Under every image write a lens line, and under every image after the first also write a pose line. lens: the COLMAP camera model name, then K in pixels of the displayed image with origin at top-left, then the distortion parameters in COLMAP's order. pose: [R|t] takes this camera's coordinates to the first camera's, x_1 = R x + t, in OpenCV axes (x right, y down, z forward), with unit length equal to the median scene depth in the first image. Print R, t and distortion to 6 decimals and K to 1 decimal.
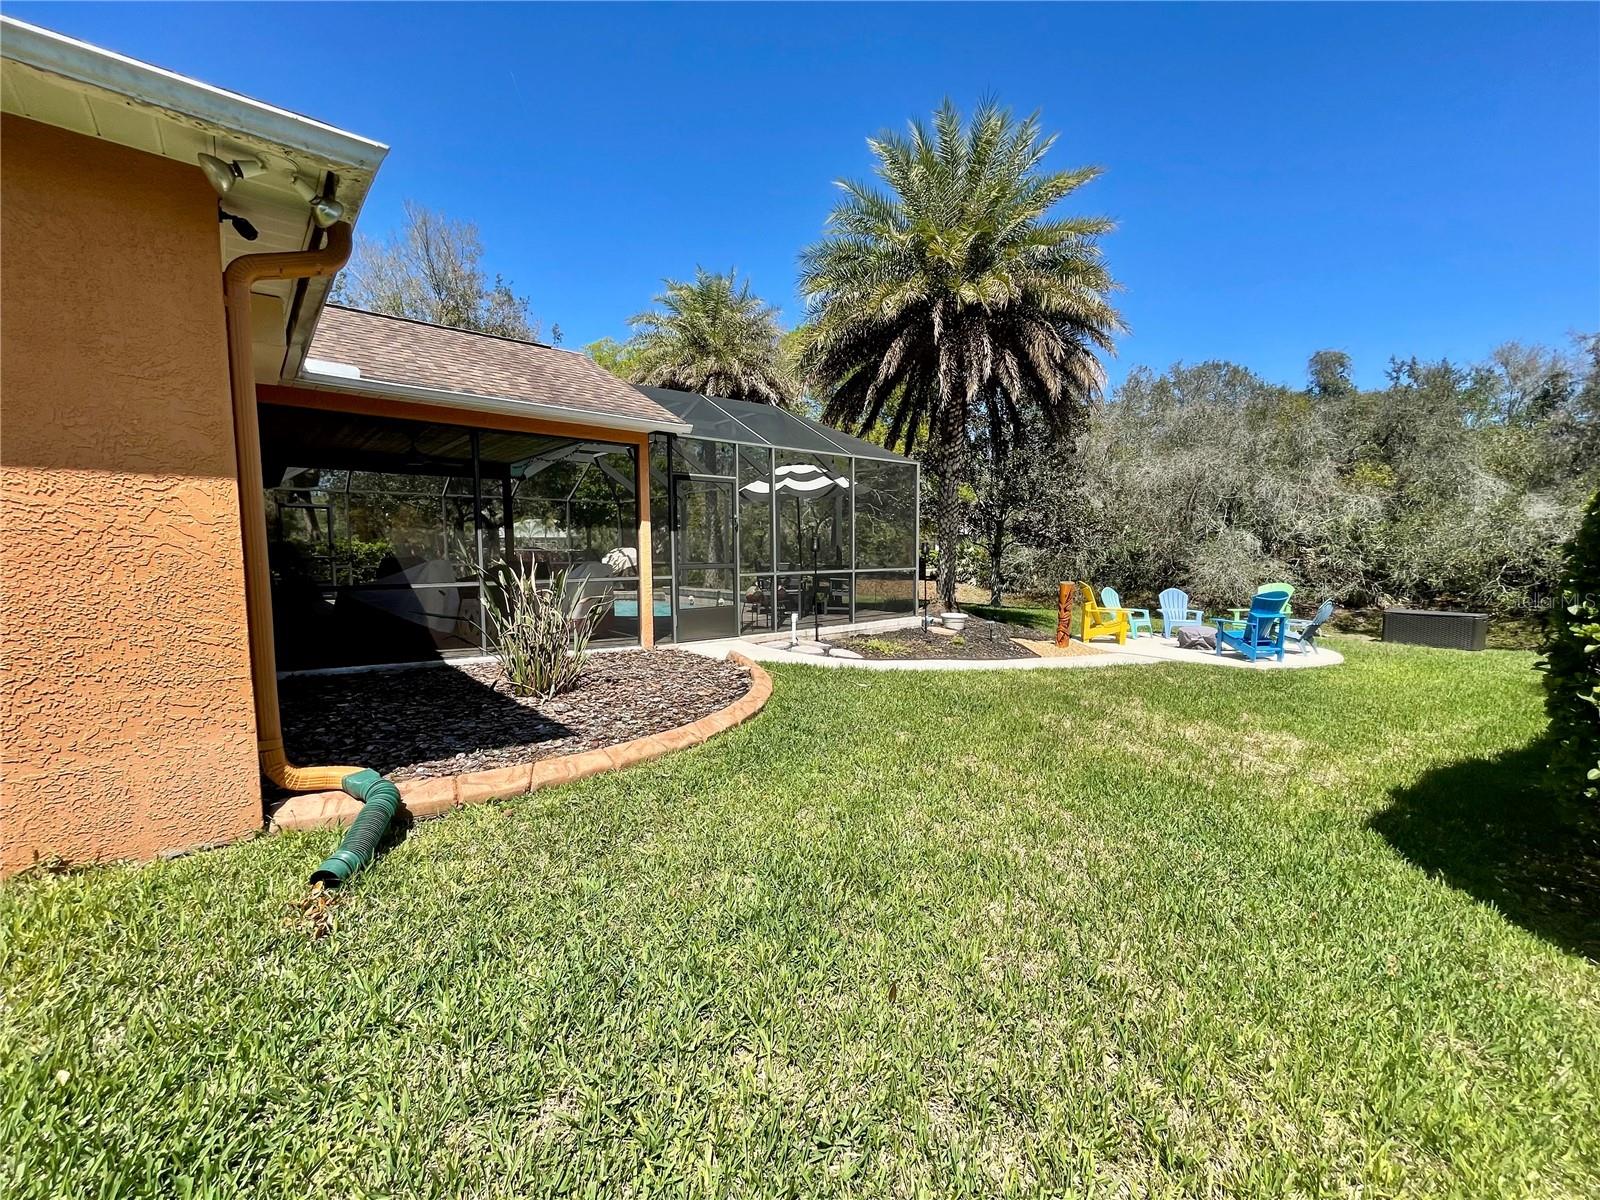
lens RADIAL K [[651.6, 0, 800.0], [0, 651.6, 600.0], [0, 0, 1]] dist [-0.000524, -0.000100]
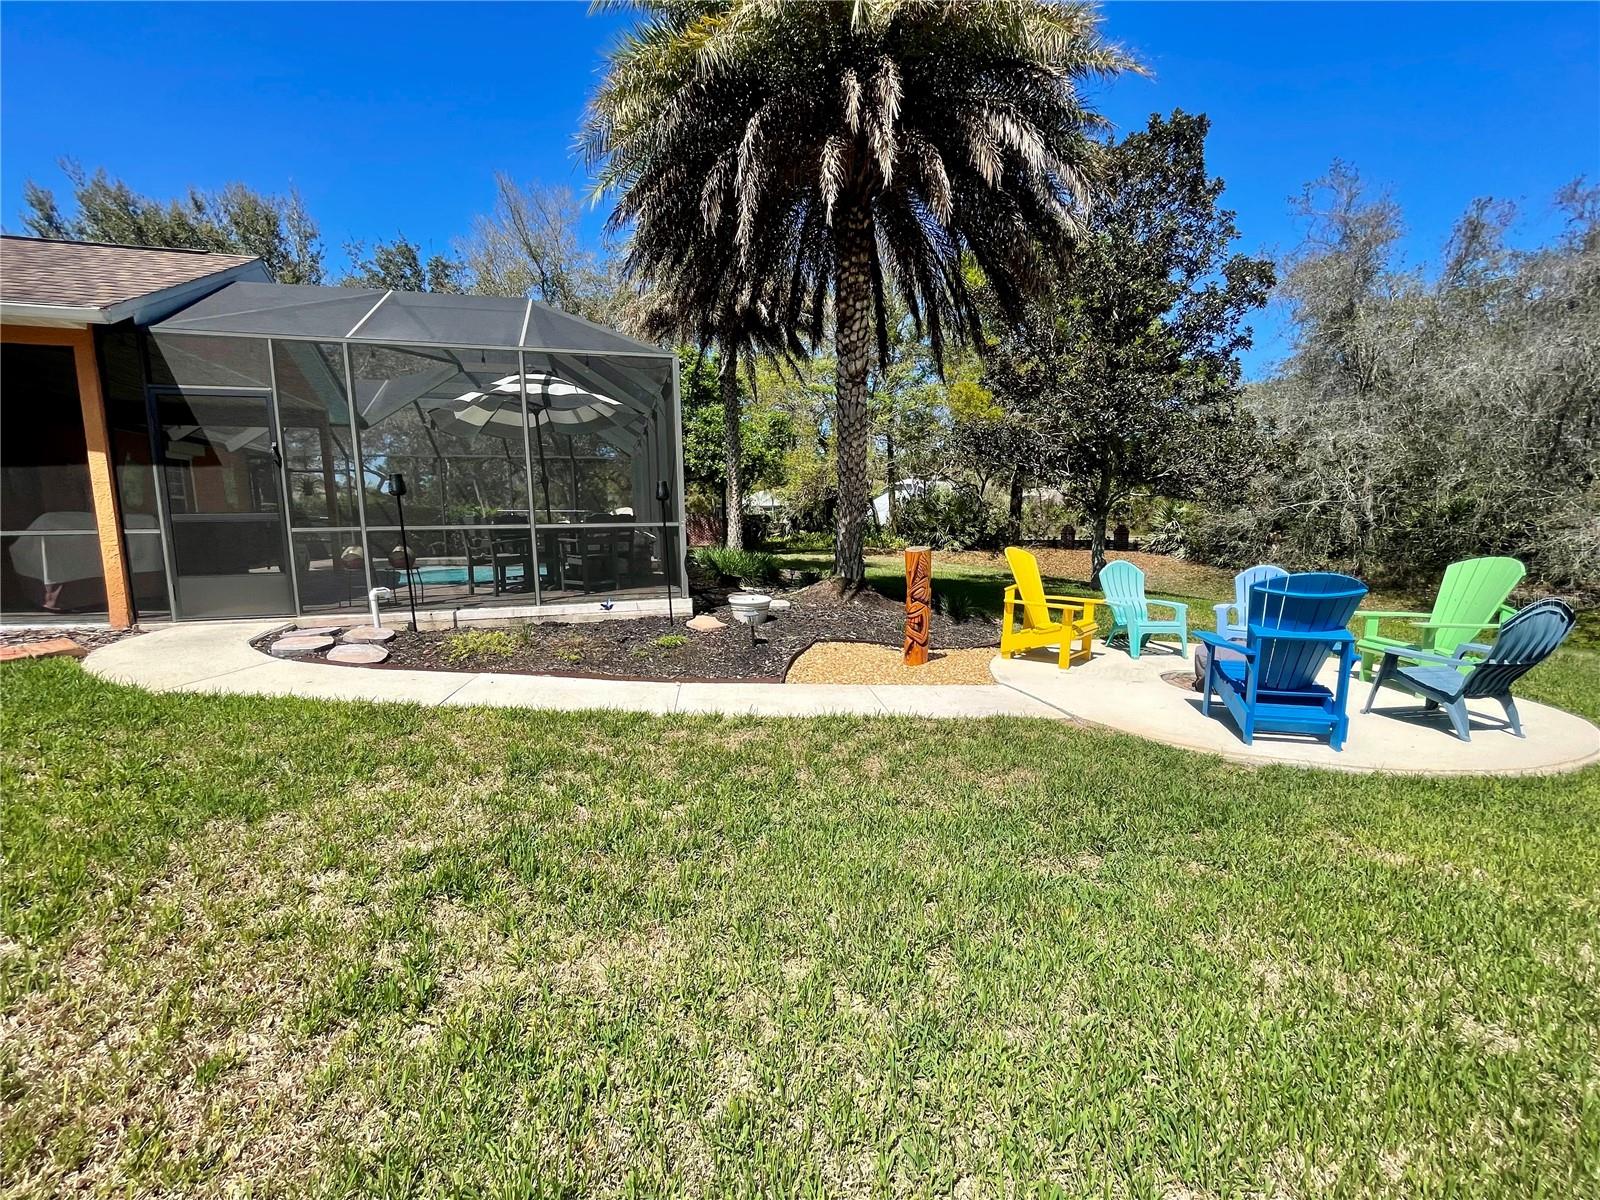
lens RADIAL K [[651.6, 0, 800.0], [0, 651.6, 600.0], [0, 0, 1]] dist [-0.000524, -0.000100]
pose [[0.910114, 0.042590, -0.412163, 0.591506], [-0.023282, 0.998388, 0.051758, -0.010264], [0.413703, -0.037509, 0.909639, 0.495727]]
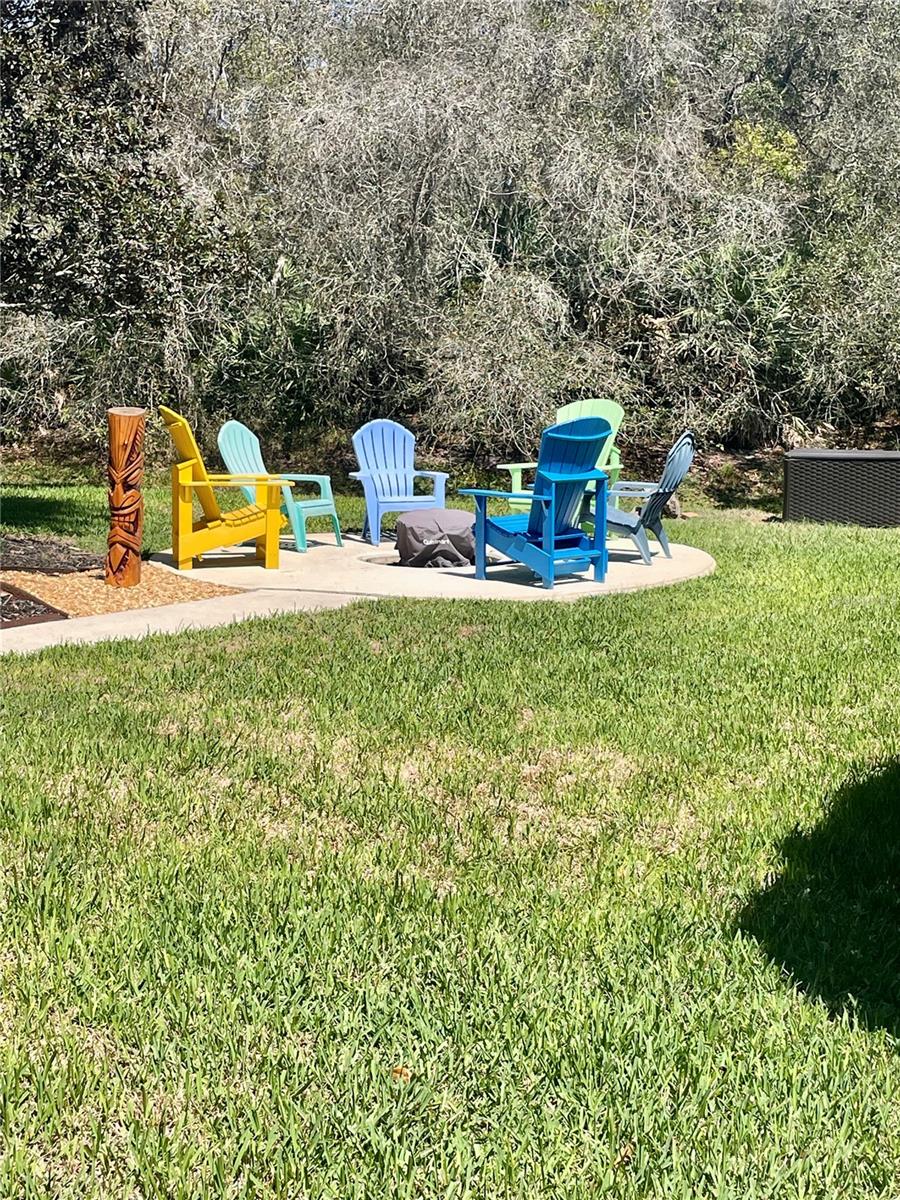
lens RADIAL K [[1841.3, 0, 450.0], [0, 1841.3, 600.0], [0, 0, 1]] dist [0.146339, -0.428609]
pose [[0.854959, -0.079311, 0.512596, 0.021890], [0.042794, 0.995657, 0.082675, 0.001366], [-0.516927, -0.048748, 0.854640, 0.002756]]
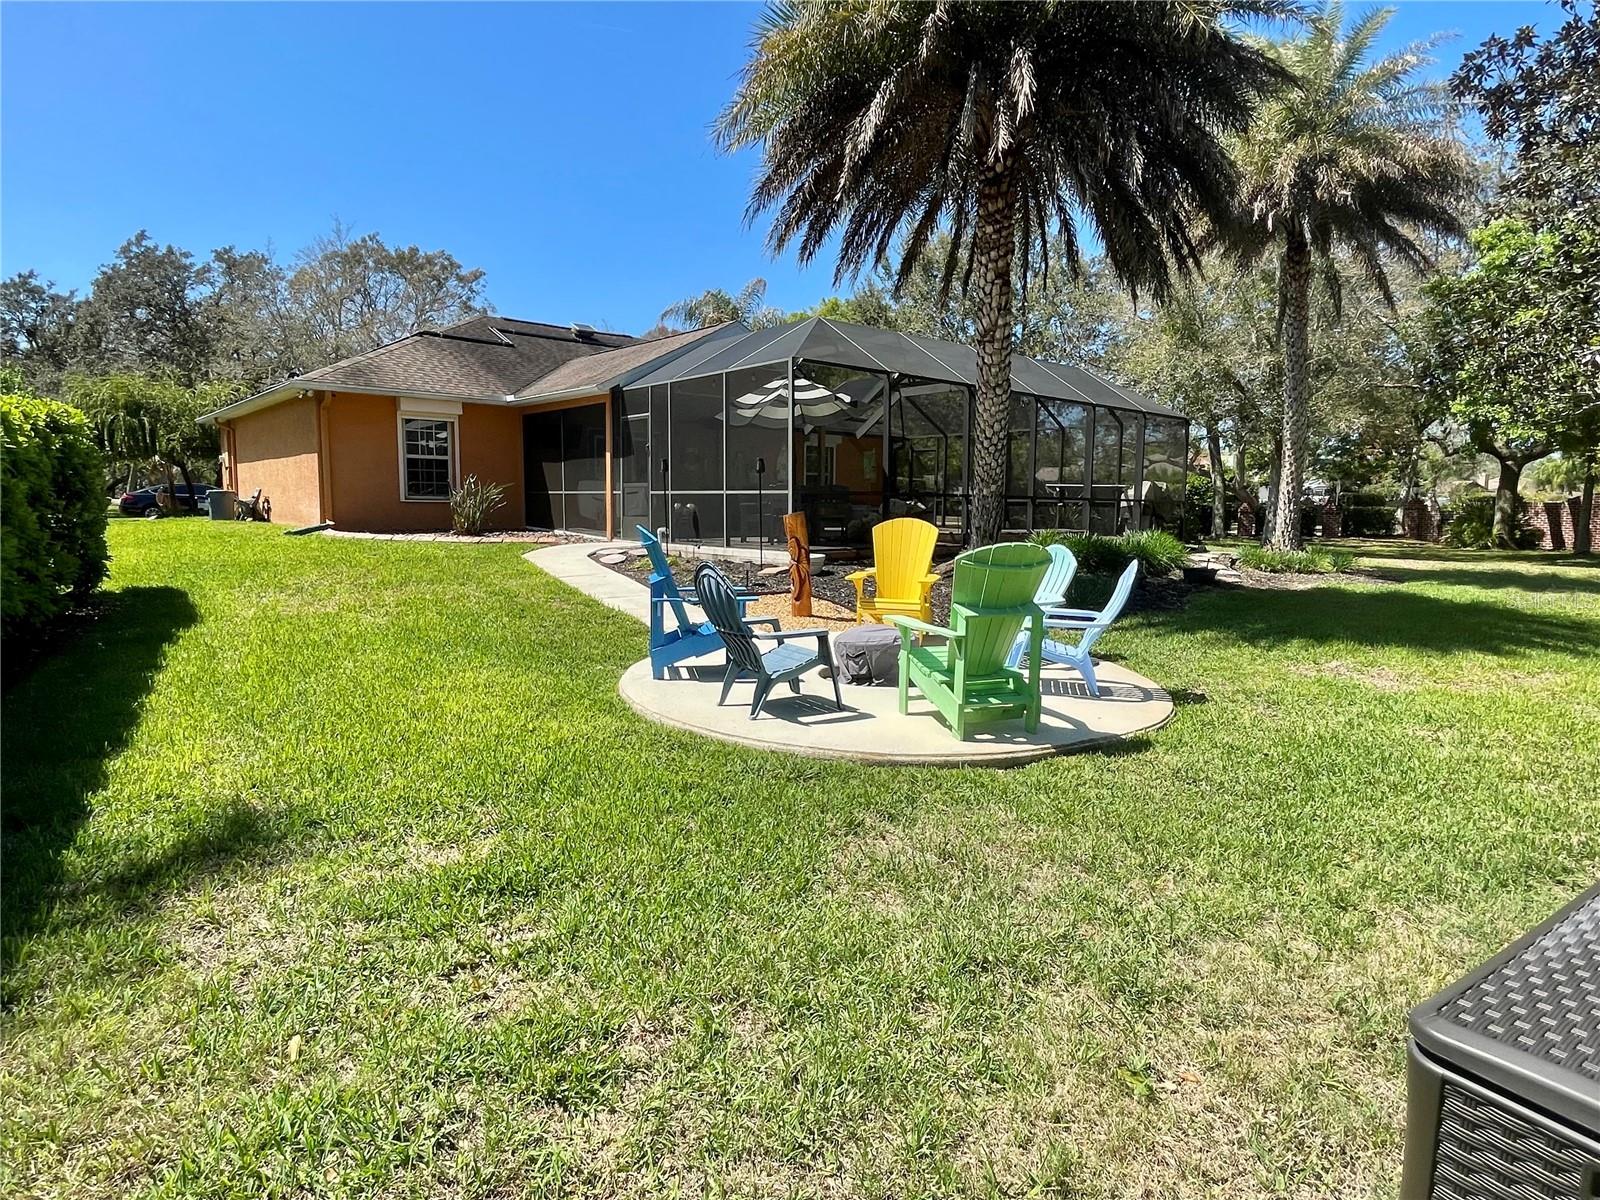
lens RADIAL K [[884.4, 0, 800.0], [0, 884.4, 600.0], [0, 0, 1]] dist [-0.001963, -0.000212]
pose [[0.017643, 0.117911, -0.992867, 1.363709], [-0.087271, 0.989414, 0.115950, -0.047170], [0.996028, 0.084603, 0.027747, 1.067418]]
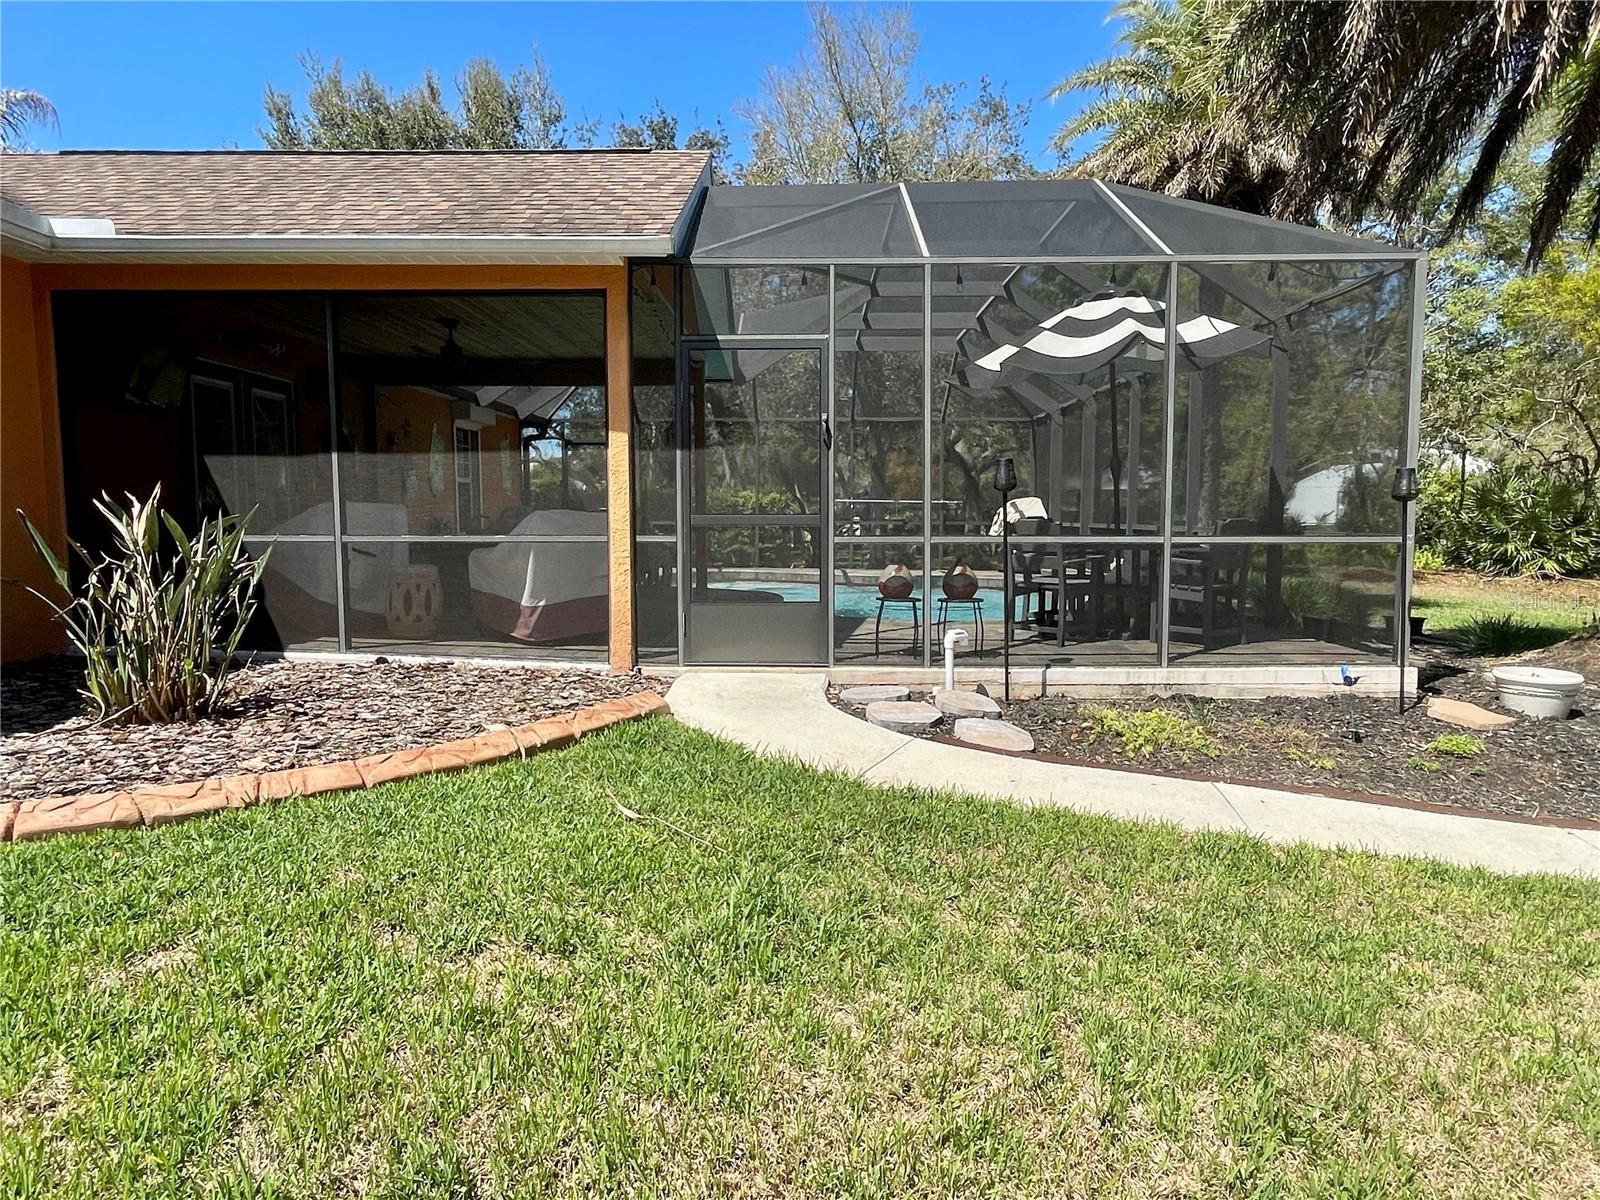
lens RADIAL K [[1039.9, 0, 801.8], [0, 1039.9, 603.5], [0, 0, 1]] dist [-0.001098, -0.000182]
pose [[0.751680, 0.062000, -0.656608, 0.334891], [-0.054791, 0.998000, 0.031513, -0.012177], [0.657249, 0.012288, 0.753574, 0.344775]]
